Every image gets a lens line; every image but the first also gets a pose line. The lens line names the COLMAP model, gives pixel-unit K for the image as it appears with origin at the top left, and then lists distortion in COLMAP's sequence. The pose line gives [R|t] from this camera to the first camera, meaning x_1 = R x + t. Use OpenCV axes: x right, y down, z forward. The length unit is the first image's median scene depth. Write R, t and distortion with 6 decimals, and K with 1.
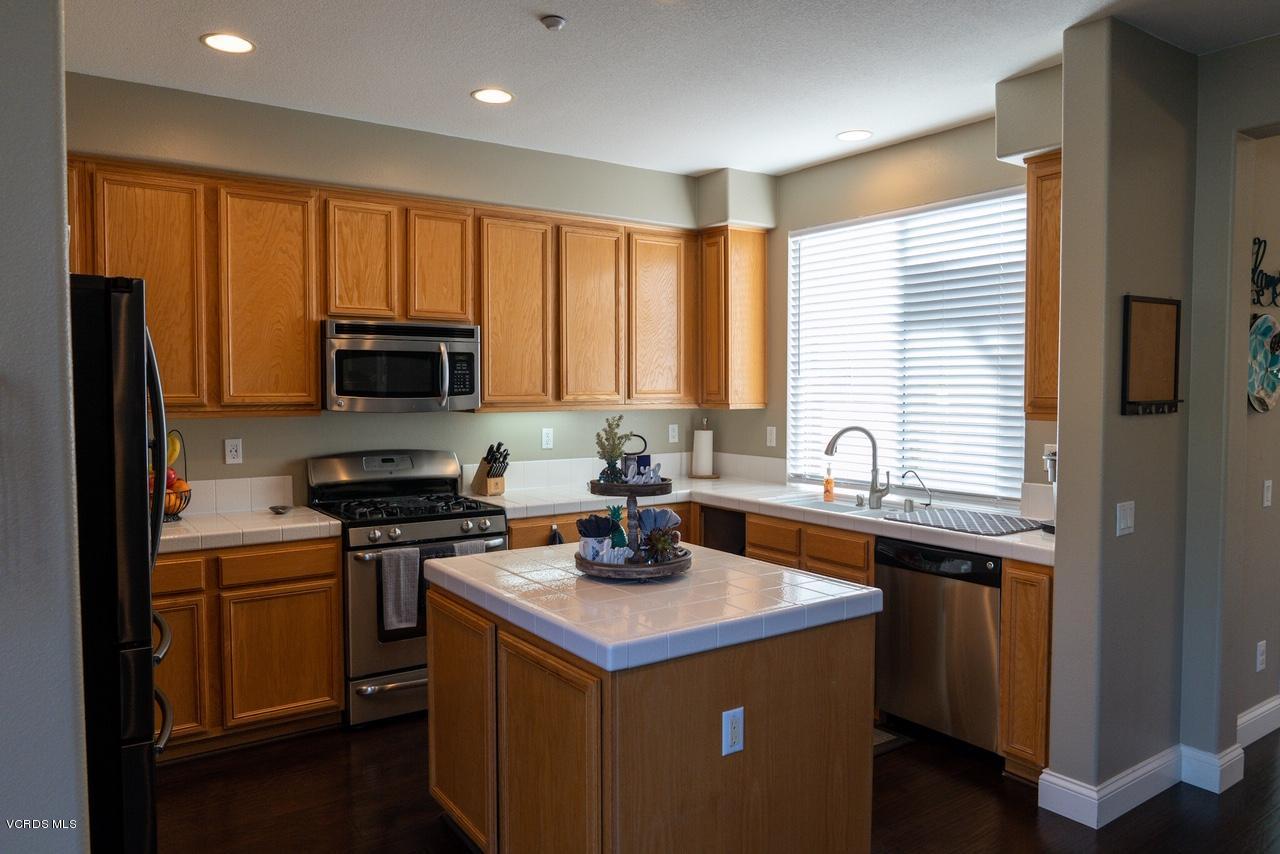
lens RADIAL K [[875.0, 0, 640.7], [0, 875.0, 416.6], [0, 0, 1]] dist [-0.018644, 0.006855]
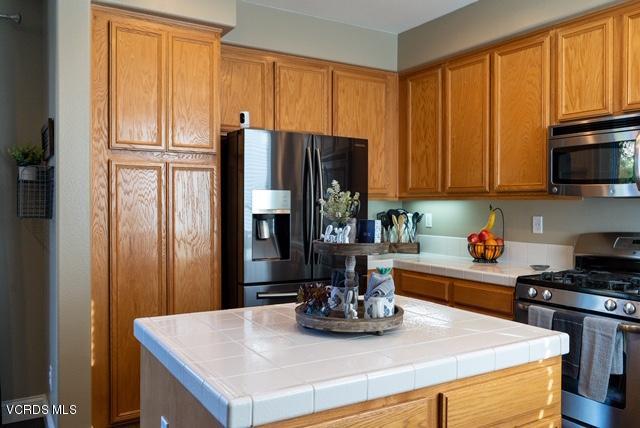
lens RADIAL K [[525.4, 0, 325.3], [0, 525.4, 208.7], [0, 0, 1]] dist [-0.020180, 0.019805]
pose [[-0.067547, 0.007028, -0.997691, 0.442996], [-0.040719, 0.999123, 0.009795, 0.018955], [0.996885, 0.041286, -0.067202, 0.707805]]
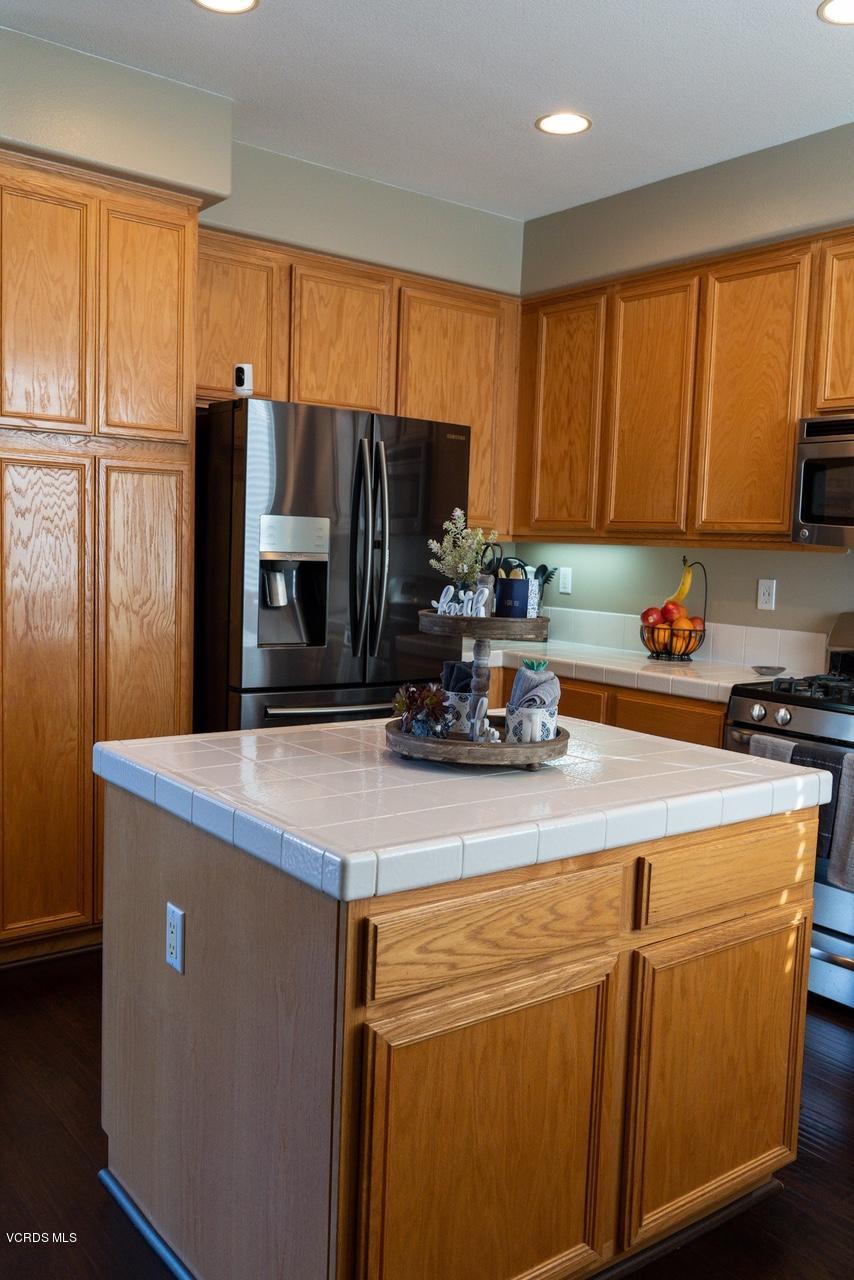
lens RADIAL K [[1075.3, 0, 433.2], [0, 1075.3, 637.7], [0, 0, 1]] dist [-0.014803, 0.015441]
pose [[0.041038, 0.086665, -0.995392, 0.531282], [-0.072179, 0.993885, 0.083558, 0.018716], [0.996547, 0.068417, 0.047042, 0.649835]]
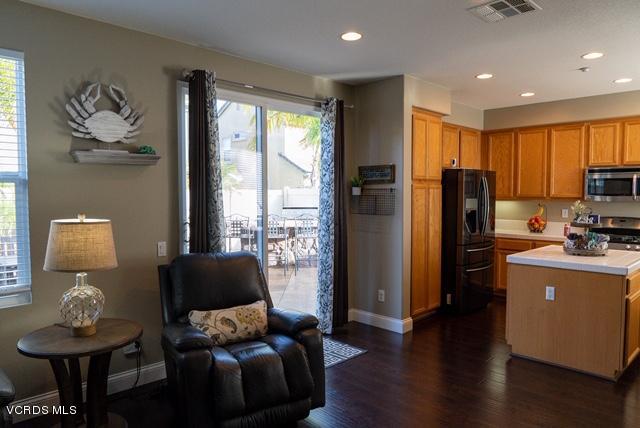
lens RADIAL K [[447.2, 0, 321.1], [0, 447.2, 214.9], [0, 0, 1]] dist [-0.026612, 0.017321]
pose [[0.174307, 0.049014, -0.983471, 0.908107], [-0.036820, 0.998386, 0.043231, 0.009722], [0.984003, 0.028676, 0.175831, -0.101015]]
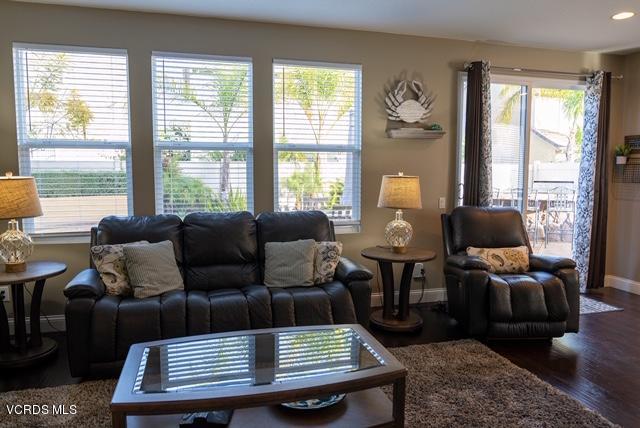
lens RADIAL K [[447.2, 0, 325.7], [0, 447.2, 212.0], [0, 0, 1]] dist [-0.026612, 0.017321]
pose [[-0.329033, 0.089540, -0.940064, 1.178743], [-0.038014, 0.993432, 0.107928, 0.036570], [0.943553, 0.071247, -0.323468, -0.162805]]
